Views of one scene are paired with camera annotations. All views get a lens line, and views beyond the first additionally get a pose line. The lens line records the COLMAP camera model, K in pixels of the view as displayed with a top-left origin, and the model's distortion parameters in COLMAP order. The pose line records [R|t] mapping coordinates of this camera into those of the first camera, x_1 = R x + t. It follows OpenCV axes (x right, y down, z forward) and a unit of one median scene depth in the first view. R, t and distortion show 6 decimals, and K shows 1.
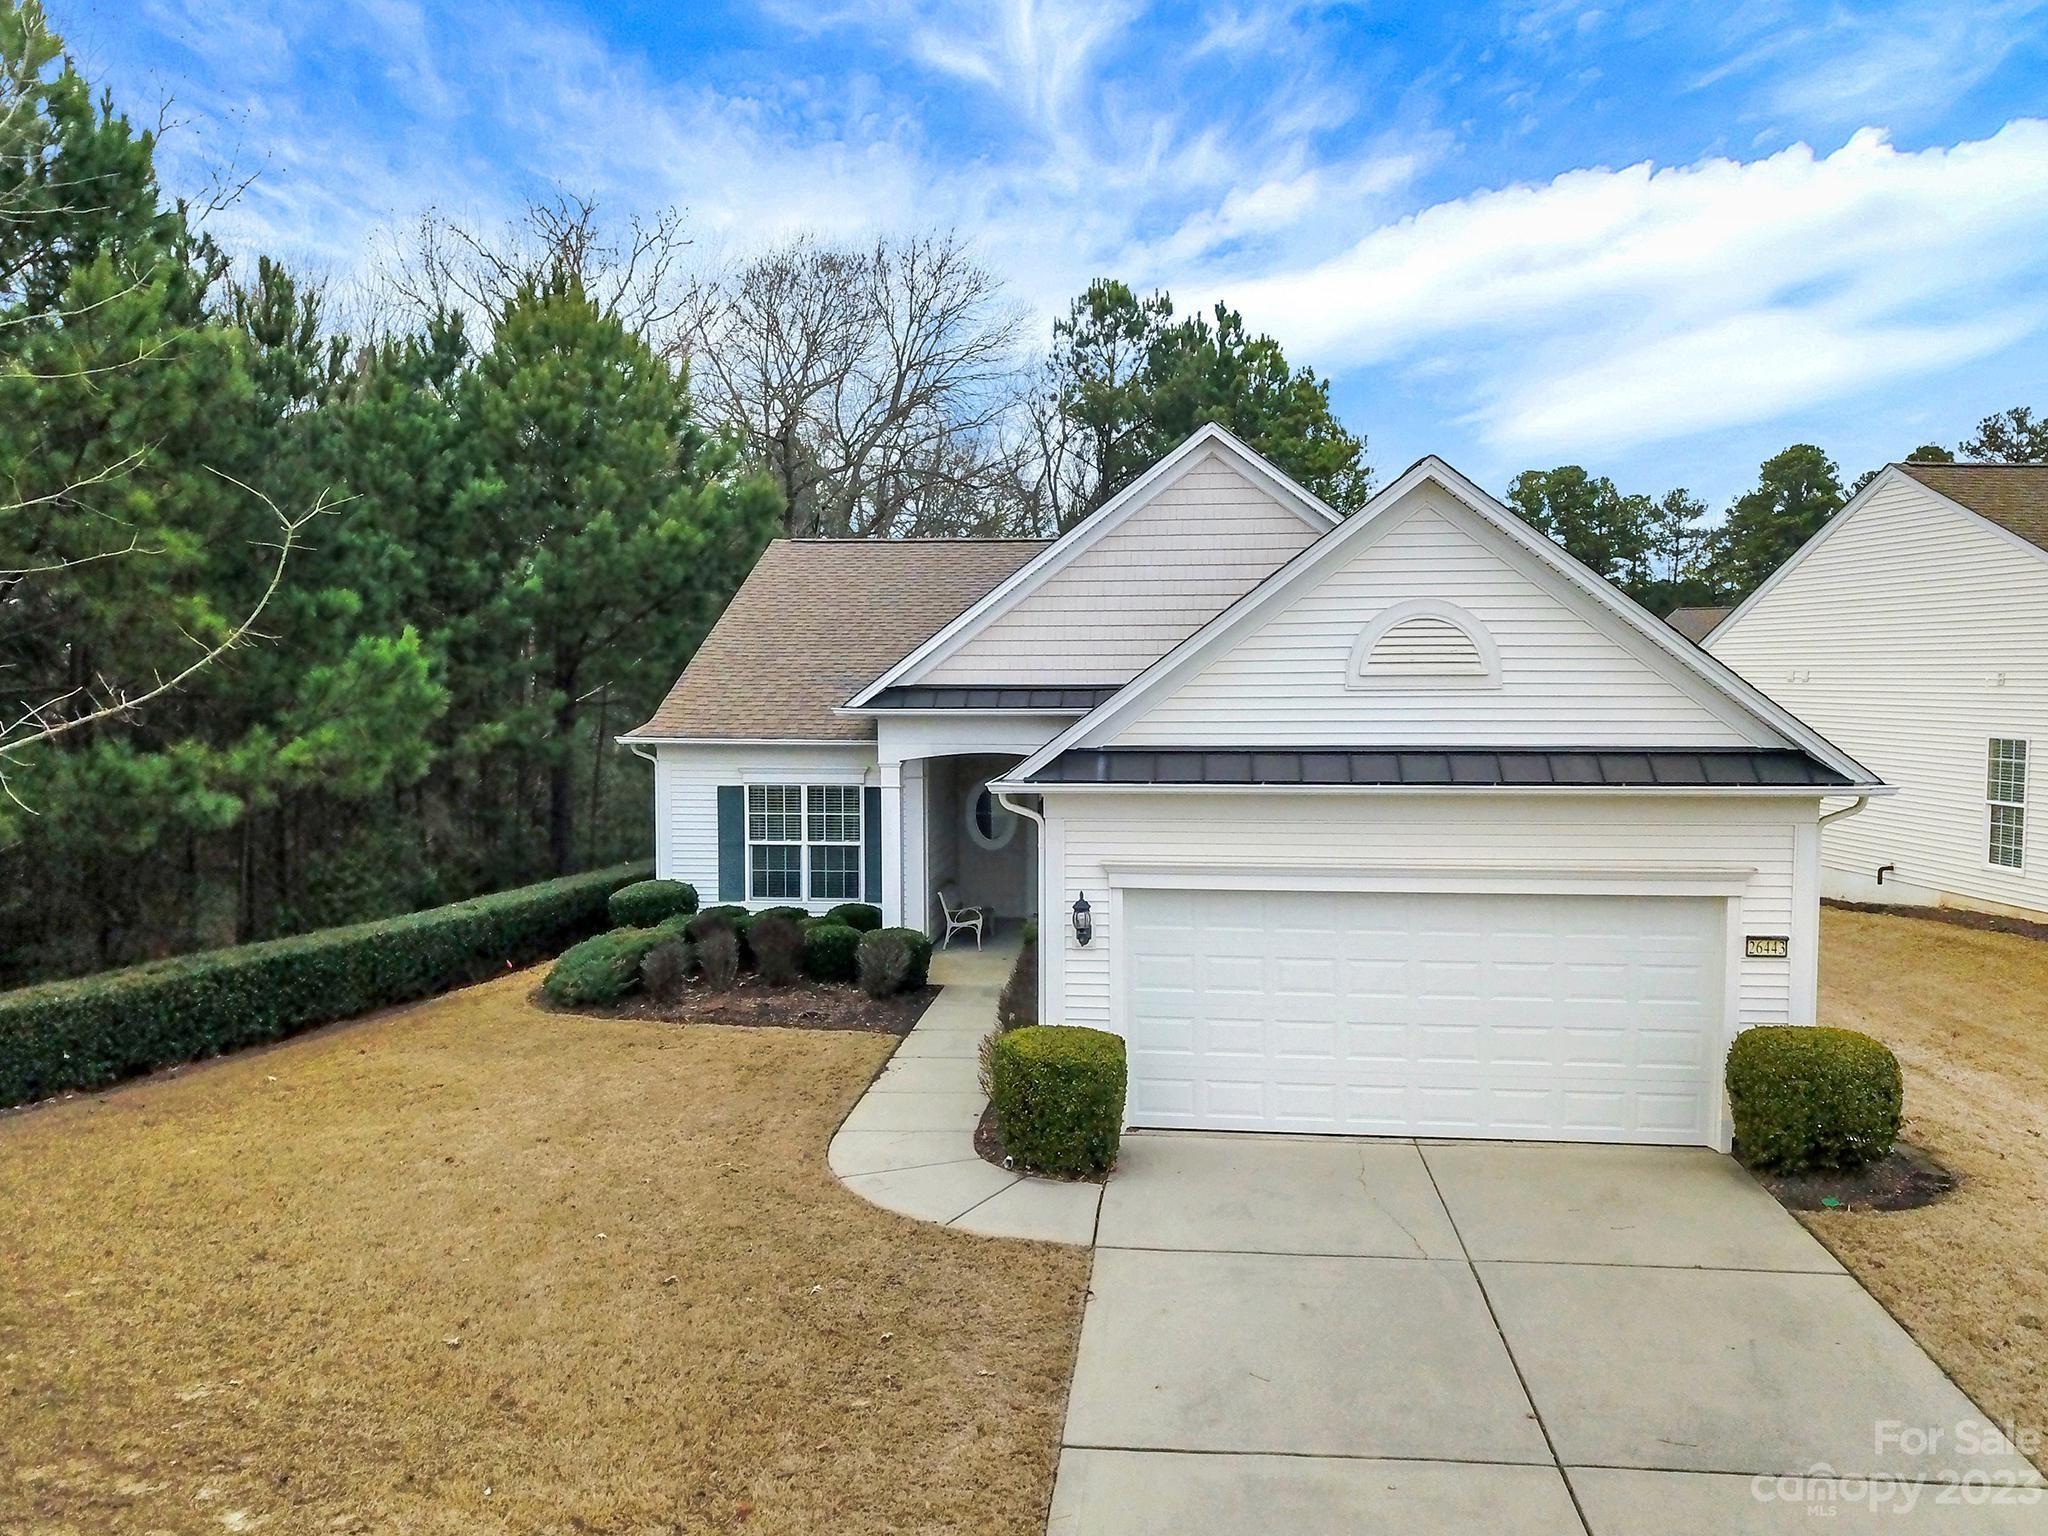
lens RADIAL K [[1587.4, 0, 1031.2], [0, 1587.4, 764.2], [0, 0, 1]] dist [-0.003883, 0.008655]
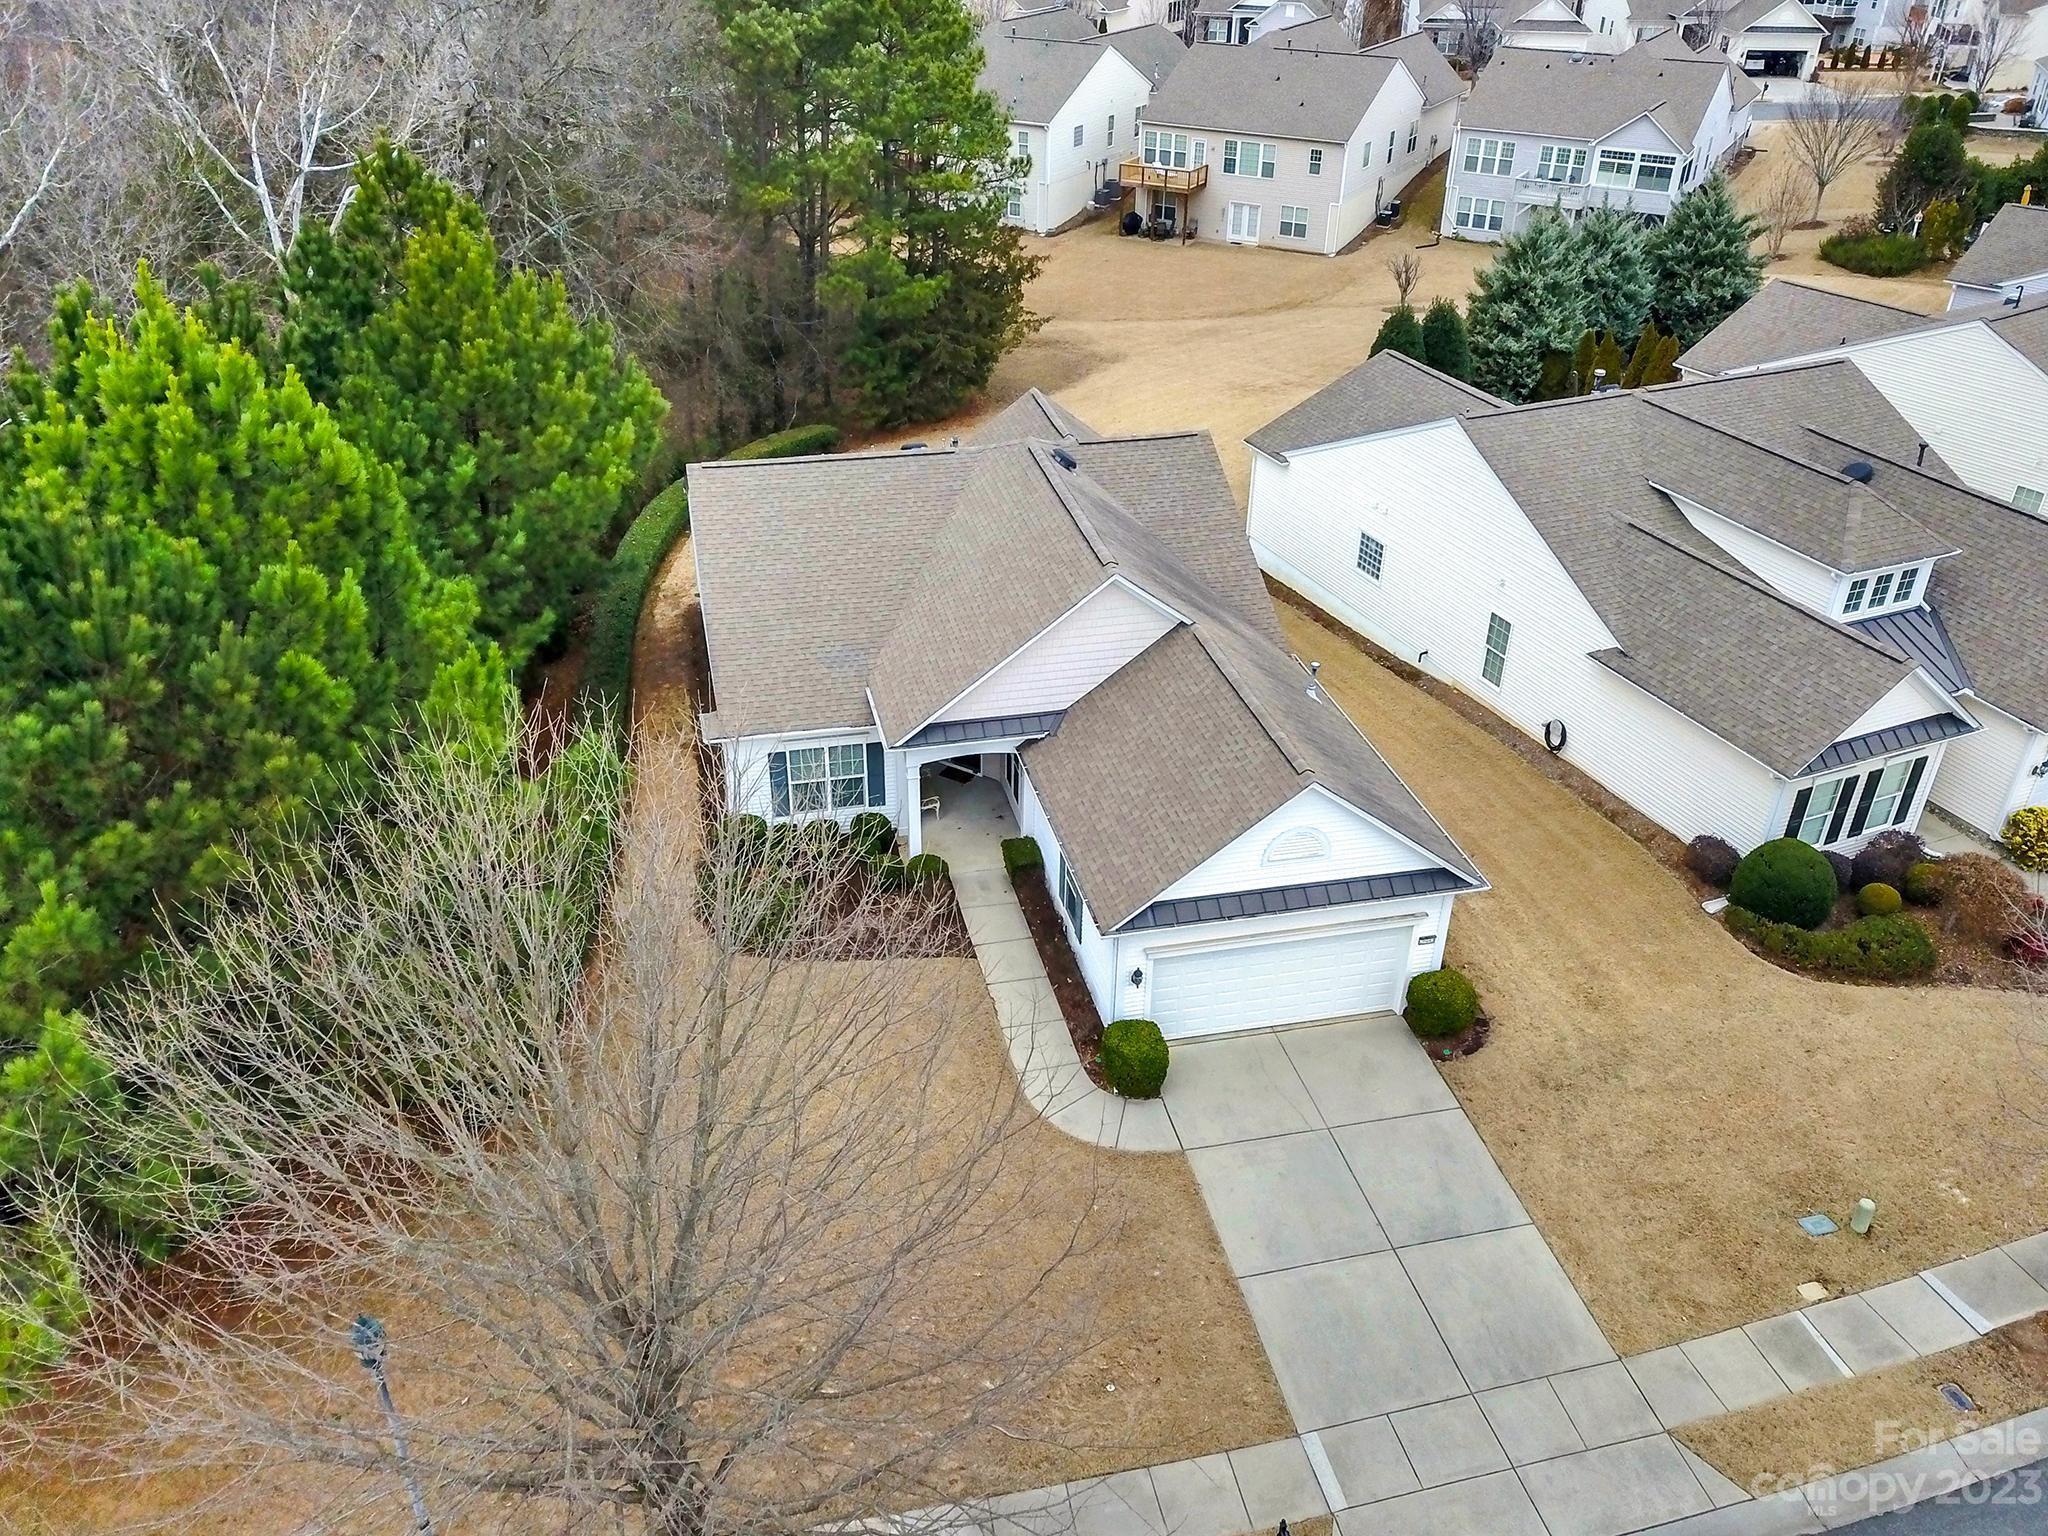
lens RADIAL K [[1518.2, 0, 1024.0], [0, 1518.2, 768.0], [0, 0, 1]] dist [0.000928, 0.000542]
pose [[0.945896, -0.156857, 0.284037, -0.443730], [0.007147, 0.885246, 0.465068, -0.754320], [-0.324392, -0.437876, 0.838472, -0.349986]]
